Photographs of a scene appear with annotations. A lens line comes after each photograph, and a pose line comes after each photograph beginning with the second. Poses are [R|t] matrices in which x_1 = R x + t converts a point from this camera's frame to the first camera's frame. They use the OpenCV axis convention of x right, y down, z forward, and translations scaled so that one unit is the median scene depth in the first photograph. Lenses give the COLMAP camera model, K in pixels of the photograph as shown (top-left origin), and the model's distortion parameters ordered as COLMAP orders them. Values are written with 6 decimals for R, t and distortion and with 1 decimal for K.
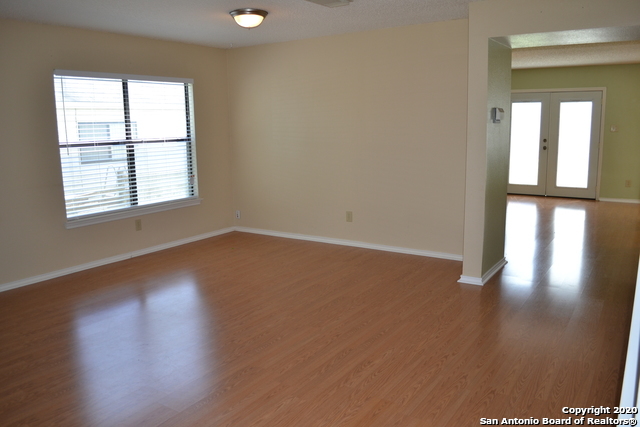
lens RADIAL K [[509.8, 0, 320.6], [0, 509.8, 214.1], [0, 0, 1]] dist [-0.080128, 0.004828]
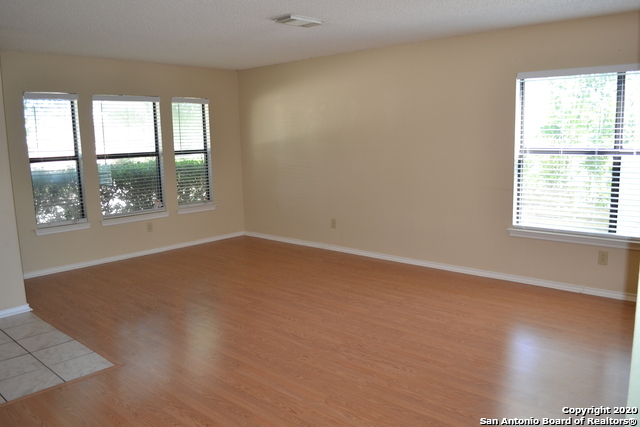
lens RADIAL K [[509.8, 0, 322.1], [0, 509.8, 214.3], [0, 0, 1]] dist [-0.080128, 0.004828]
pose [[-0.138178, 0.161600, -0.977135, 0.510512], [-0.154930, 0.970926, 0.182482, -0.138009], [0.978214, 0.176602, -0.109124, 0.760074]]
